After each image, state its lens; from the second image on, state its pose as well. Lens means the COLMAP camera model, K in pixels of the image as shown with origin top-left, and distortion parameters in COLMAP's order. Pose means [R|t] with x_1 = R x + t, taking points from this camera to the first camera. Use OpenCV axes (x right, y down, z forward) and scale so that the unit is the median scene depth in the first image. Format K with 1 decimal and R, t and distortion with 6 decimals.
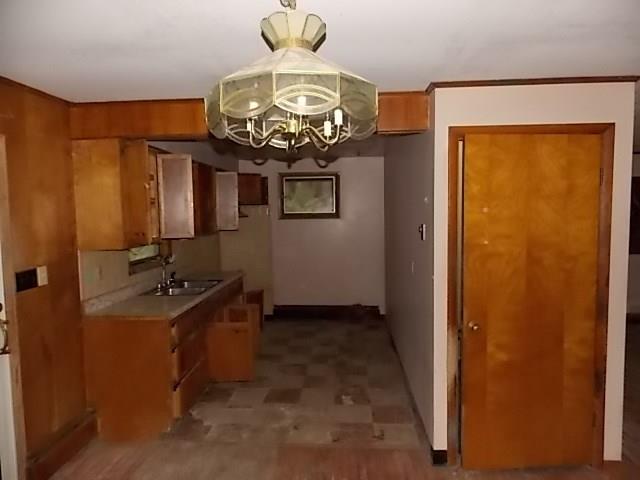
lens RADIAL K [[424.7, 0, 320.0], [0, 424.7, 240.0], [0, 0, 1]] dist [0.010590, 0.000943]
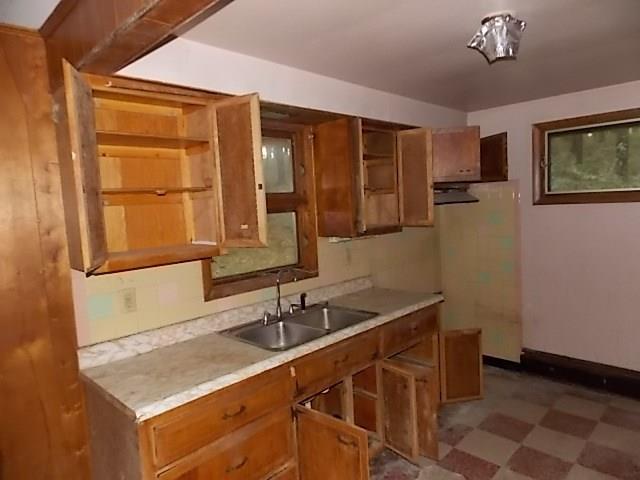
lens RADIAL K [[424.7, 0, 320.0], [0, 424.7, 240.0], [0, 0, 1]] dist [0.010590, 0.000943]
pose [[0.759250, 0.035302, -0.649841, 0.072305], [-0.009204, 0.999010, 0.043517, -0.027668], [0.650734, -0.027059, 0.758823, 0.432816]]
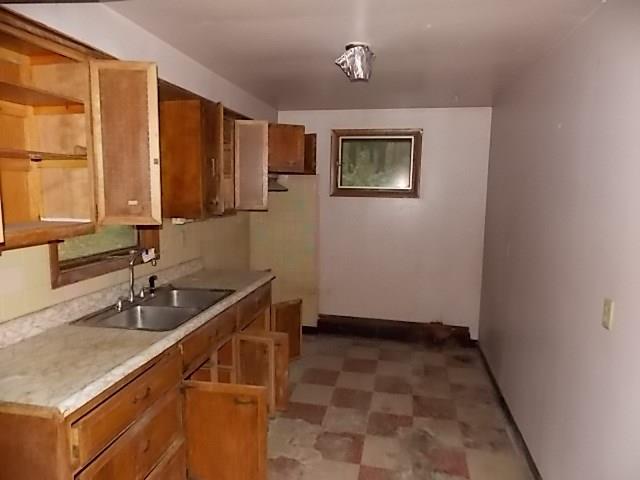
lens RADIAL K [[424.7, 0, 320.0], [0, 424.7, 240.0], [0, 0, 1]] dist [0.010590, 0.000943]
pose [[0.990442, 0.046676, -0.129792, -0.021997], [-0.039714, 0.997656, 0.055720, -0.017322], [0.132089, -0.050033, 0.989974, 0.344218]]
